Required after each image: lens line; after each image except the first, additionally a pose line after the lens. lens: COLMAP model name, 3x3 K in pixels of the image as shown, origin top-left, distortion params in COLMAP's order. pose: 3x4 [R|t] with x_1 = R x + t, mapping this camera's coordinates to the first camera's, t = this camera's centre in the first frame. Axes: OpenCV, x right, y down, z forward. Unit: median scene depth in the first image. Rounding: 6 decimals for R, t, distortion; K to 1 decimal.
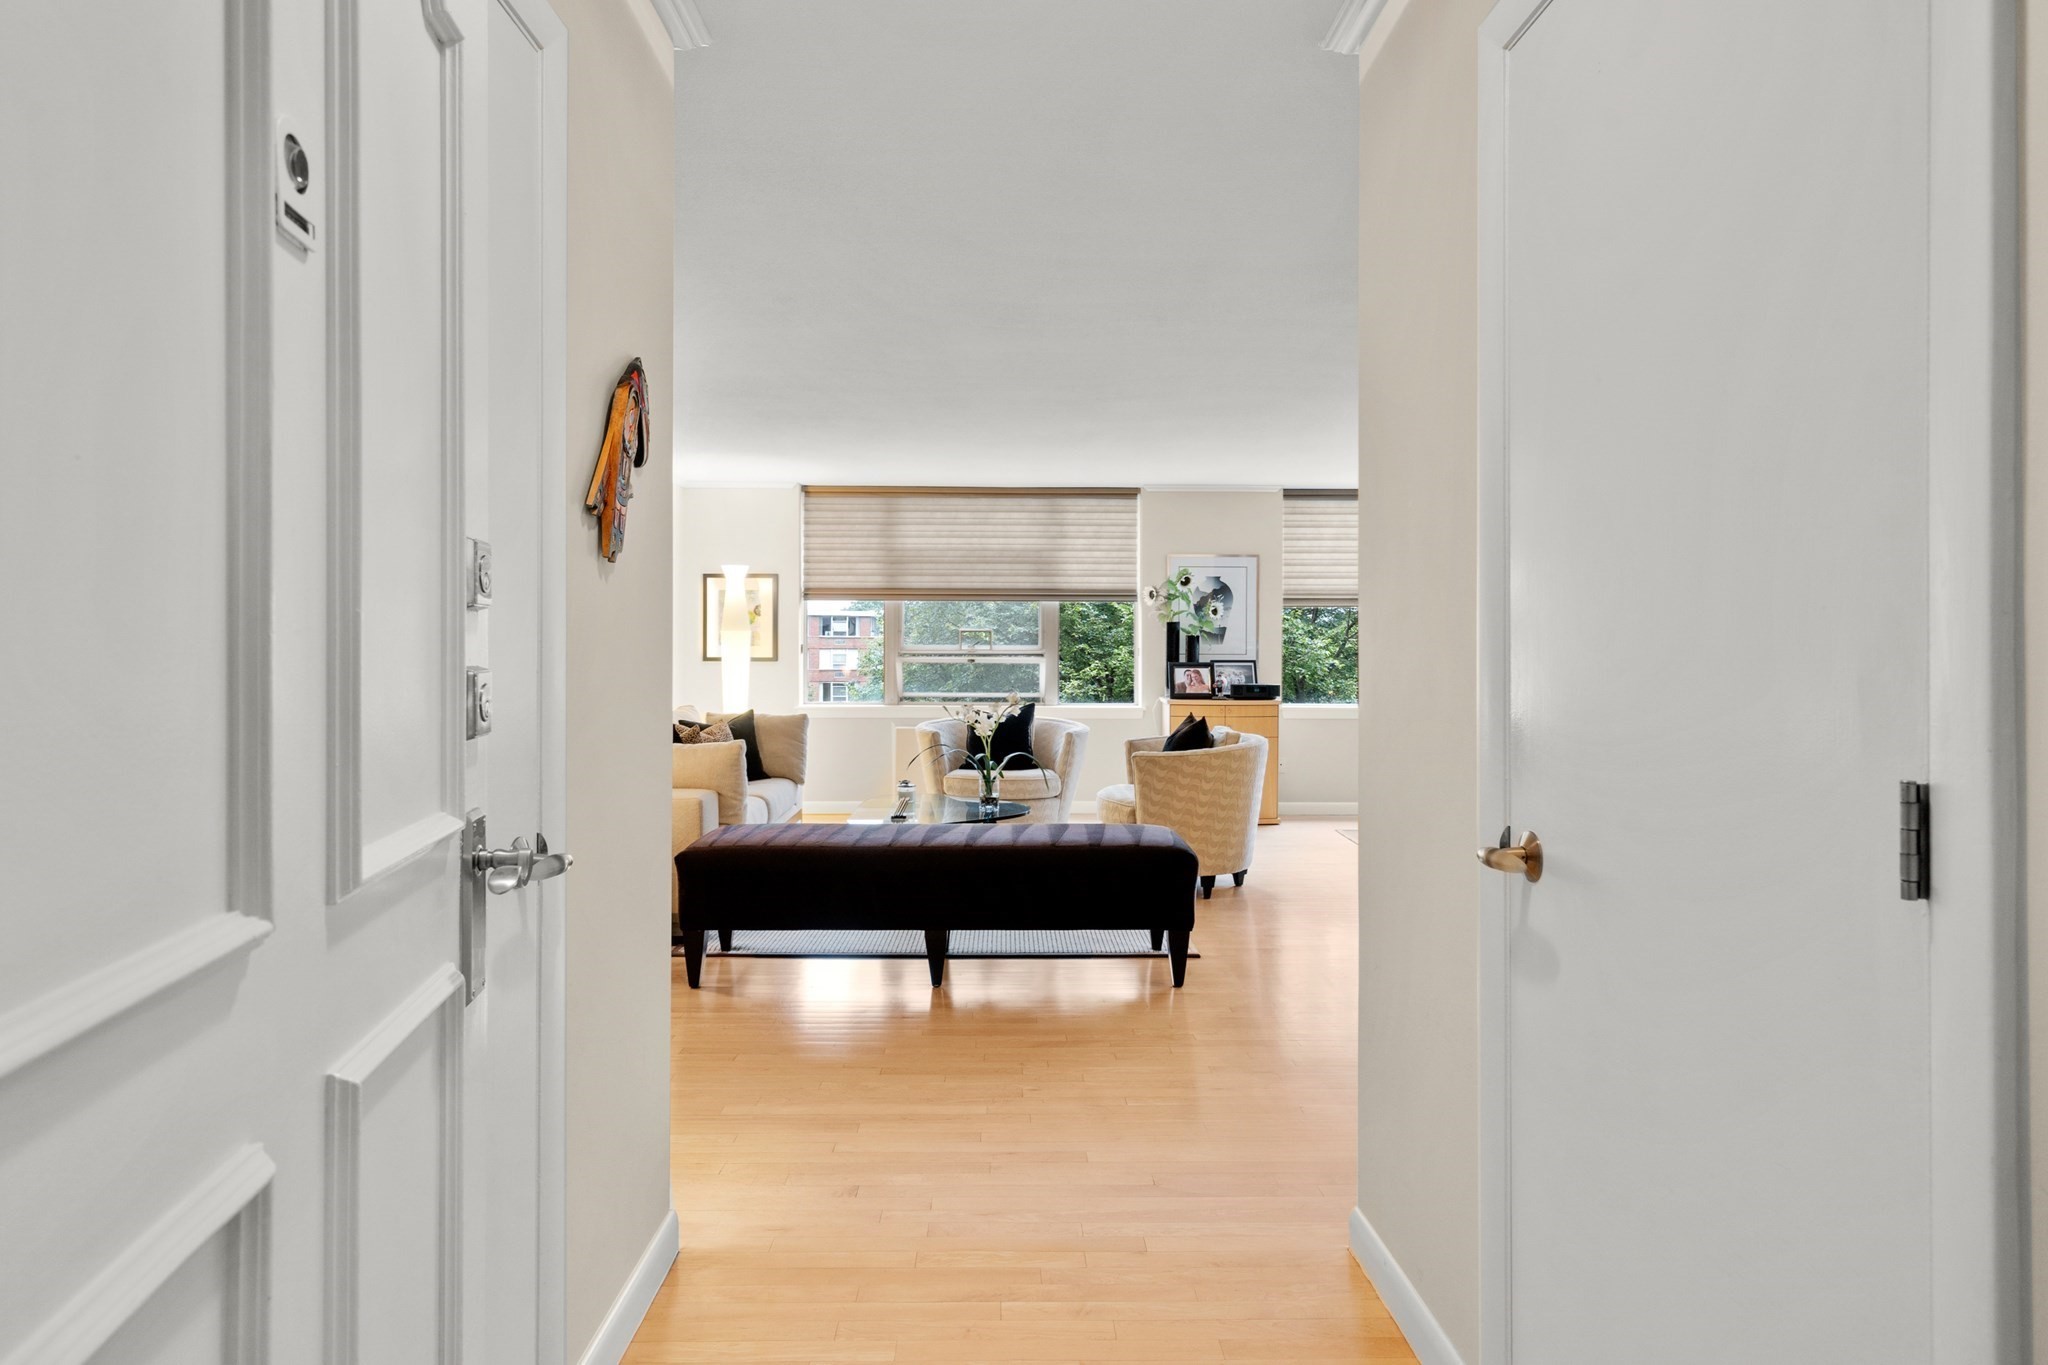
lens RADIAL K [[1089.0, 0, 1026.8], [0, 1089.0, 663.7], [0, 0, 1]] dist [-0.024125, 0.000125]
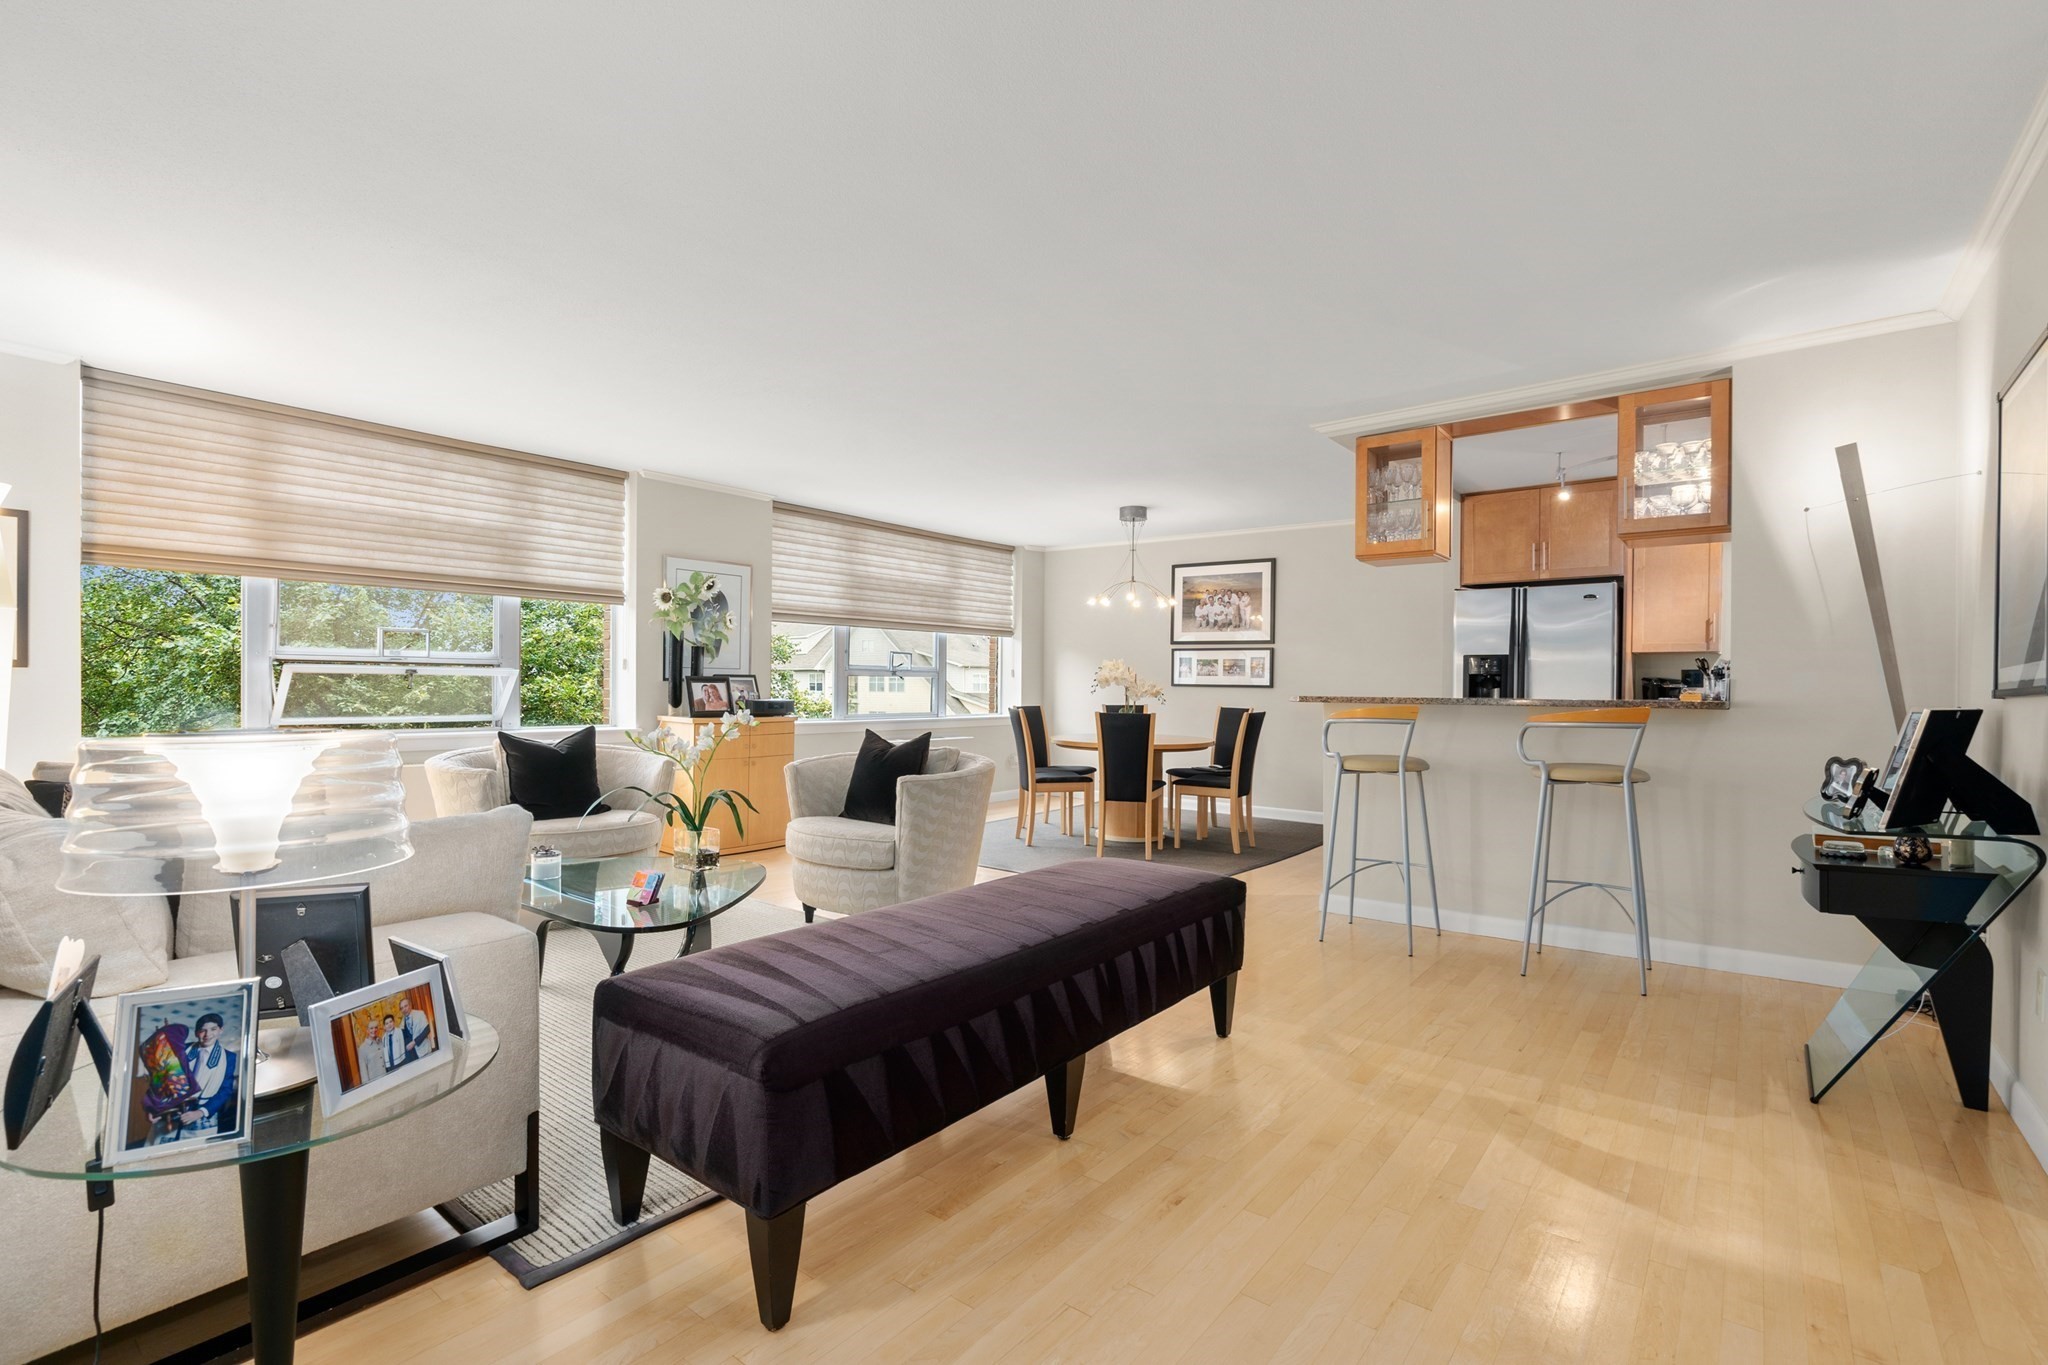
lens RADIAL K [[932.4, 0, 1014.8], [0, 932.4, 687.6], [0, 0, 1]] dist [-0.002413, 0.000447]
pose [[0.640472, 0.000391, 0.767981, -0.271710], [-0.009612, 0.999926, 0.007507, -0.000290], [-0.767921, -0.012190, 0.640428, 0.300232]]
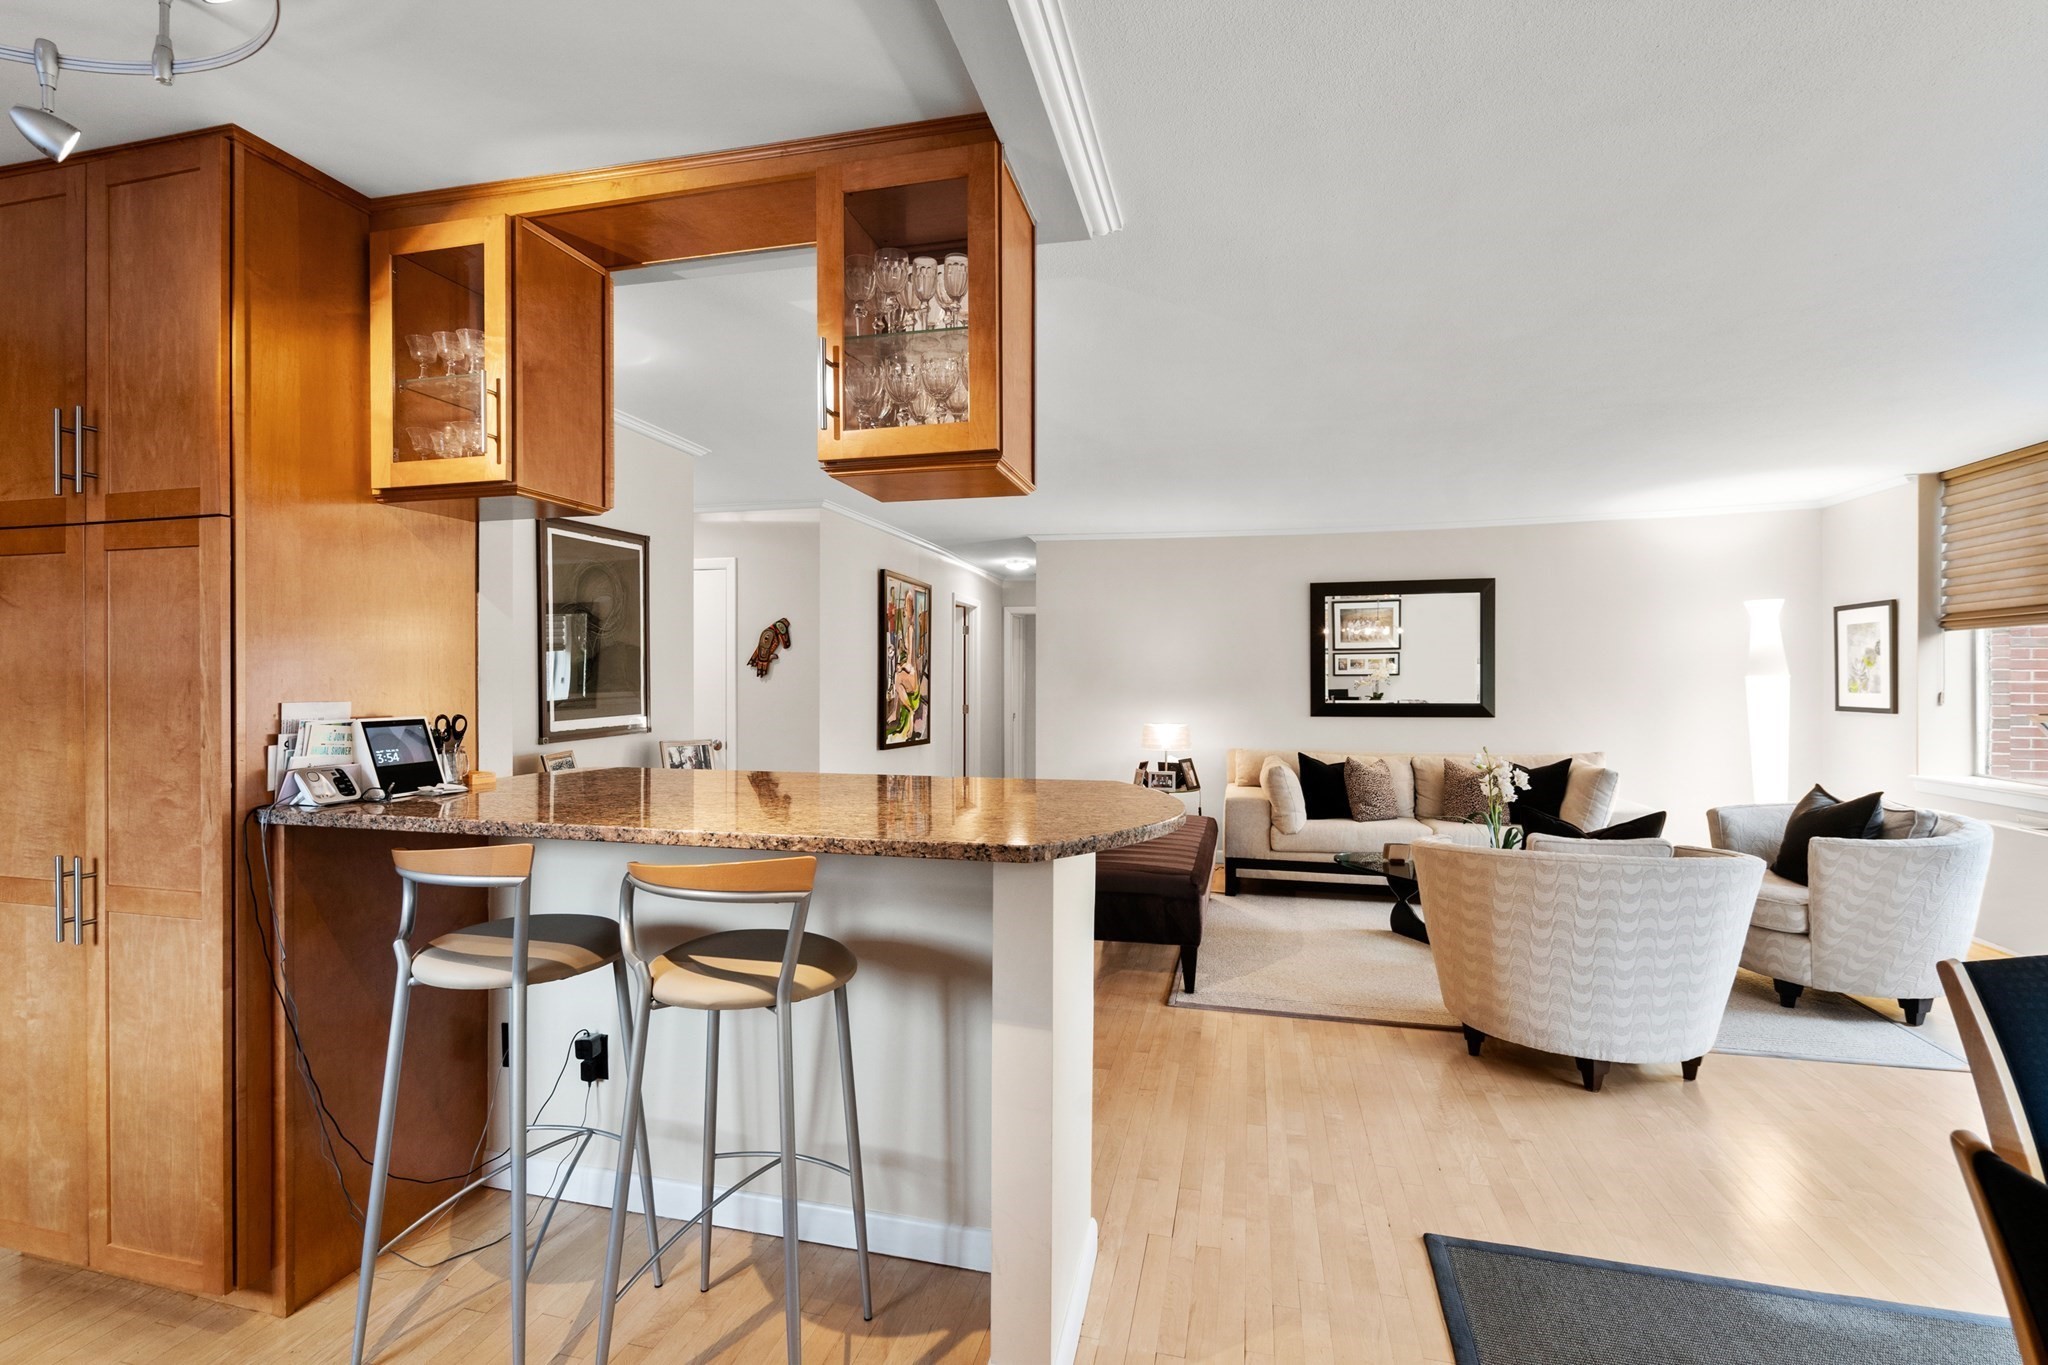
lens RADIAL K [[945.8, 0, 1008.6], [0, 945.8, 676.8], [0, 0, 1]] dist [-0.002030, 0.000744]
pose [[-0.268998, -0.004835, -0.963129, 0.578059], [0.002994, 0.999978, -0.005856, -0.026182], [0.963136, -0.004459, -0.268978, 0.576896]]
